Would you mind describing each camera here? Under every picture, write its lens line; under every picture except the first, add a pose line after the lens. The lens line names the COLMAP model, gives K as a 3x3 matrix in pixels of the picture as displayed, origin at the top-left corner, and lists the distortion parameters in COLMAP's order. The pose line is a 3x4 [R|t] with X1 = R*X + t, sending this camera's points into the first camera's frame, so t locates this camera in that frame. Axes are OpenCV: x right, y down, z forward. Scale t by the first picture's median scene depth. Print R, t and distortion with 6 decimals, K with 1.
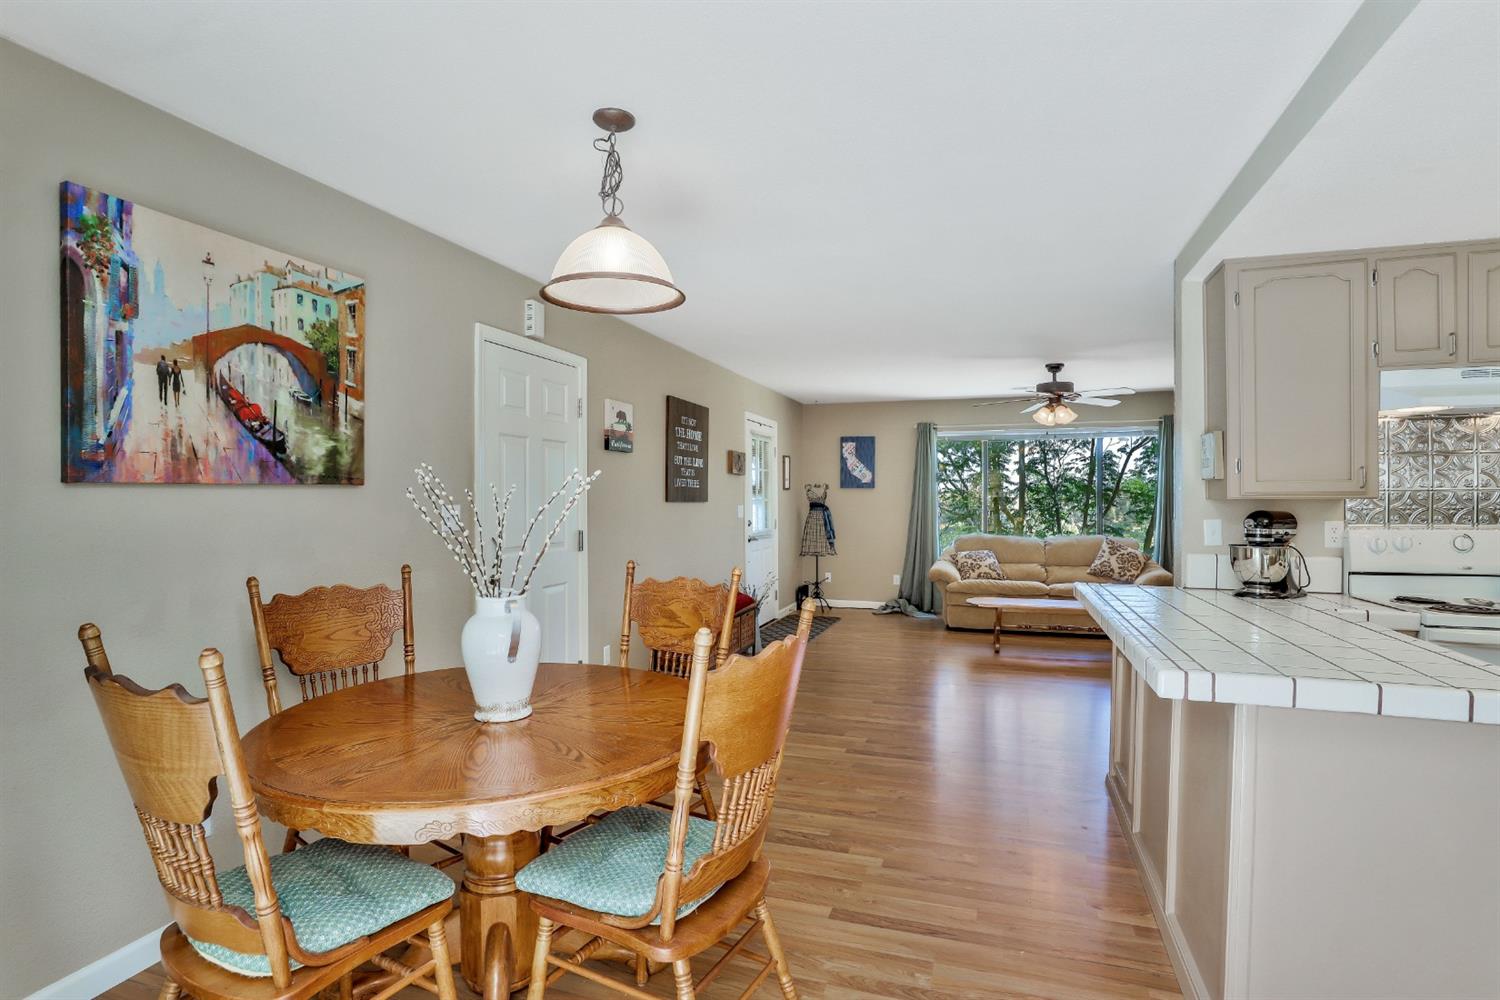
lens RADIAL K [[739.4, 0, 752.7], [0, 739.4, 505.4], [0, 0, 1]] dist [-0.023928, 0.001301]
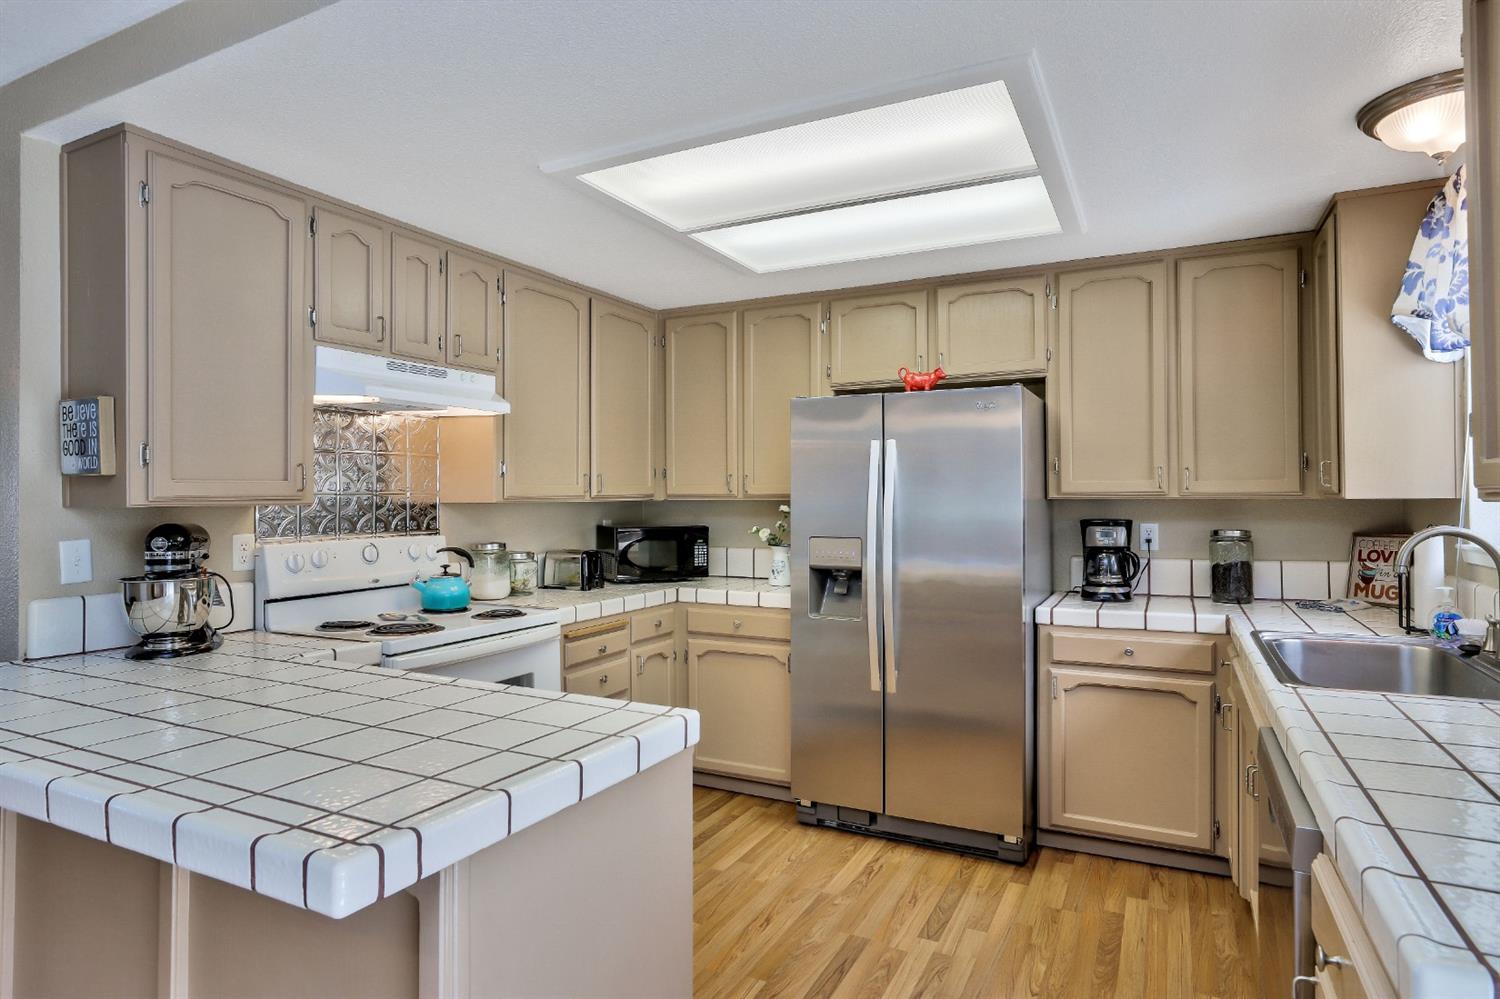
lens RADIAL K [[835.5, 0, 755.0], [0, 835.5, 495.1], [0, 0, 1]] dist [-0.039117, 0.023978]
pose [[0.141507, 0.004801, 0.989926, 0.033505], [0.013311, 0.999889, -0.006752, -0.007707], [-0.989848, 0.014132, 0.141427, 0.415489]]
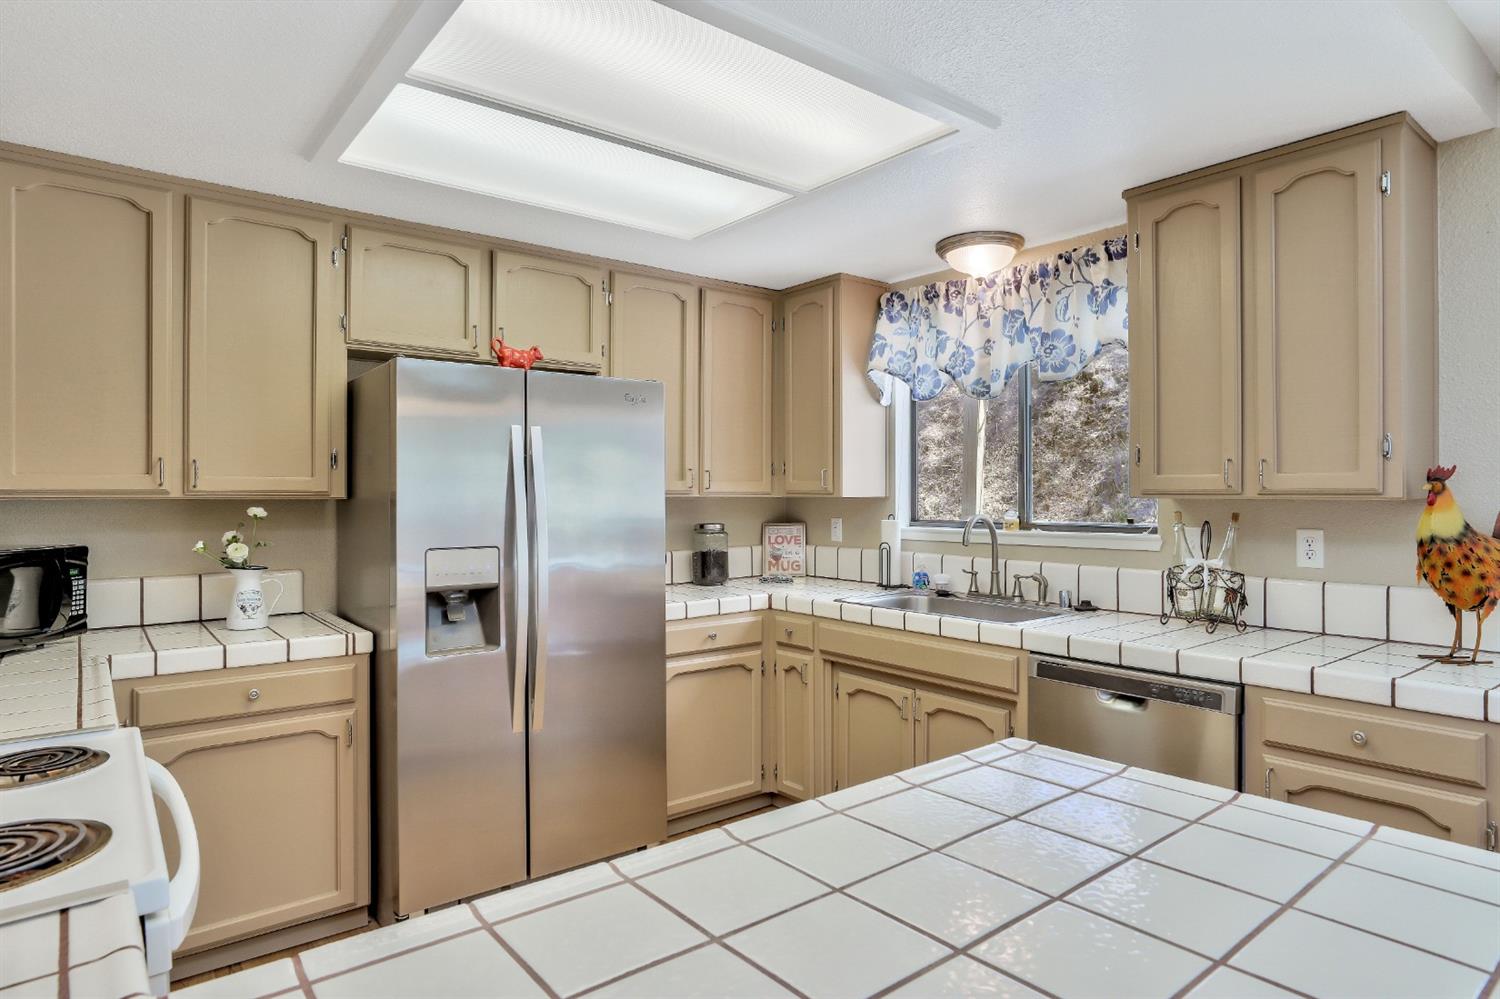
lens RADIAL K [[835.5, 0, 755.0], [0, 835.5, 495.1], [0, 0, 1]] dist [-0.039117, 0.023978]
pose [[-0.839862, 0.002201, 0.542796, 0.485233], [0.008185, 0.999929, 0.008609, -0.017180], [-0.542739, 0.011673, -0.839820, 1.083952]]
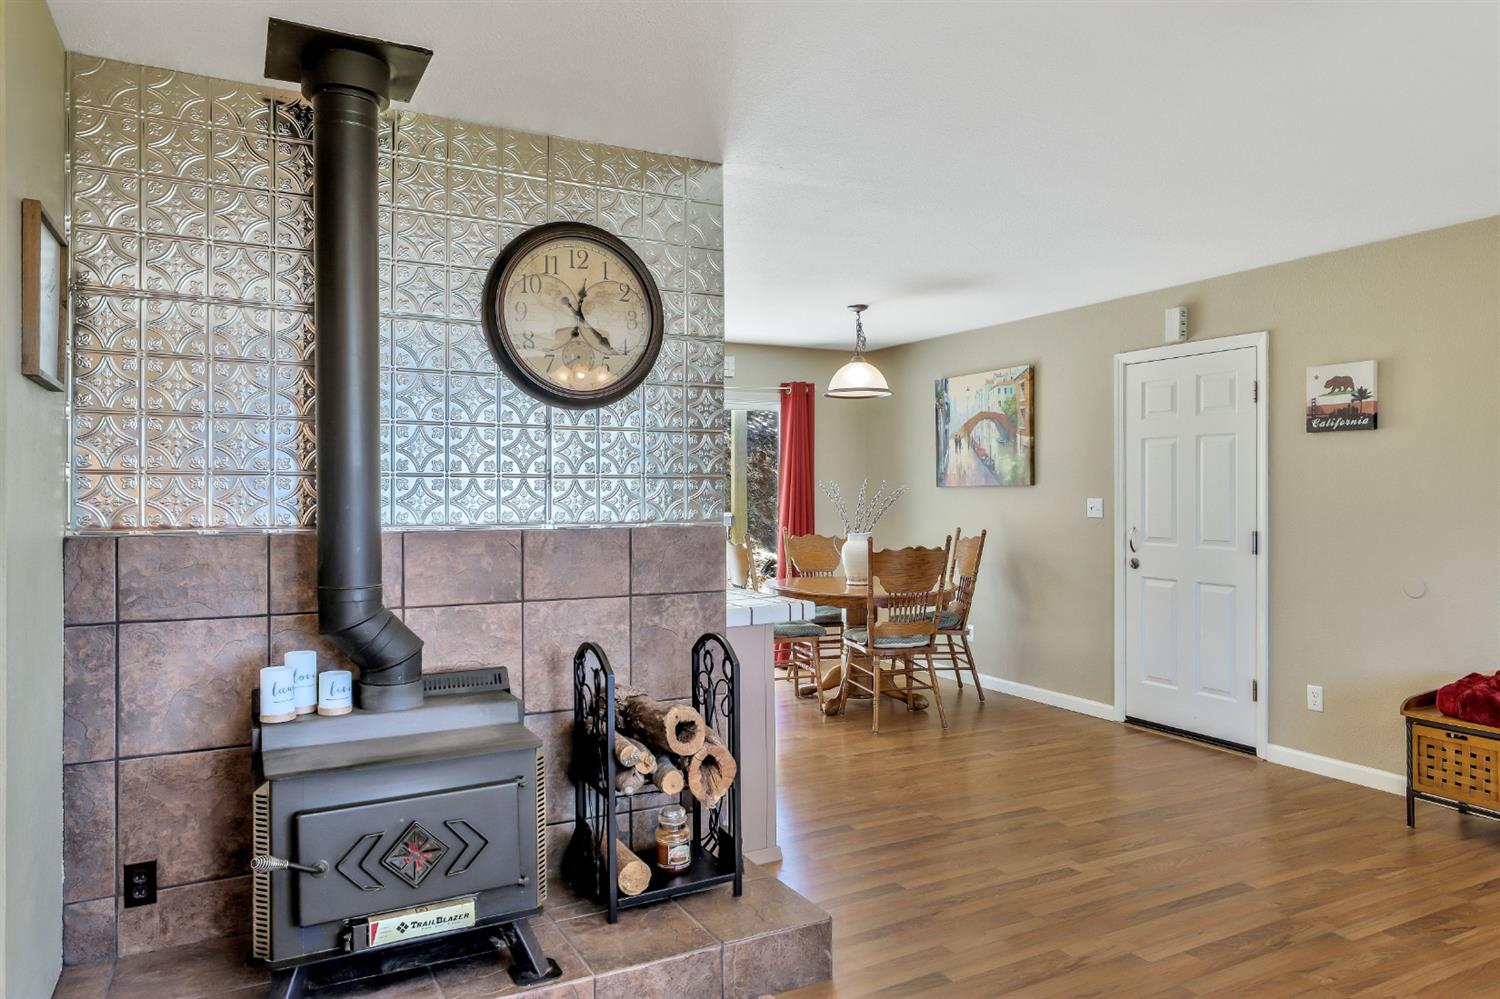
lens RADIAL K [[990.4, 0, 751.5], [0, 990.4, 493.2], [0, 0, 1]] dist [-0.001192, 0.002379]
pose [[-0.689513, 0.003807, -0.724263, 1.630798], [-0.007202, 0.999901, 0.012113, -0.032942], [0.724237, 0.013568, -0.689417, 2.181214]]
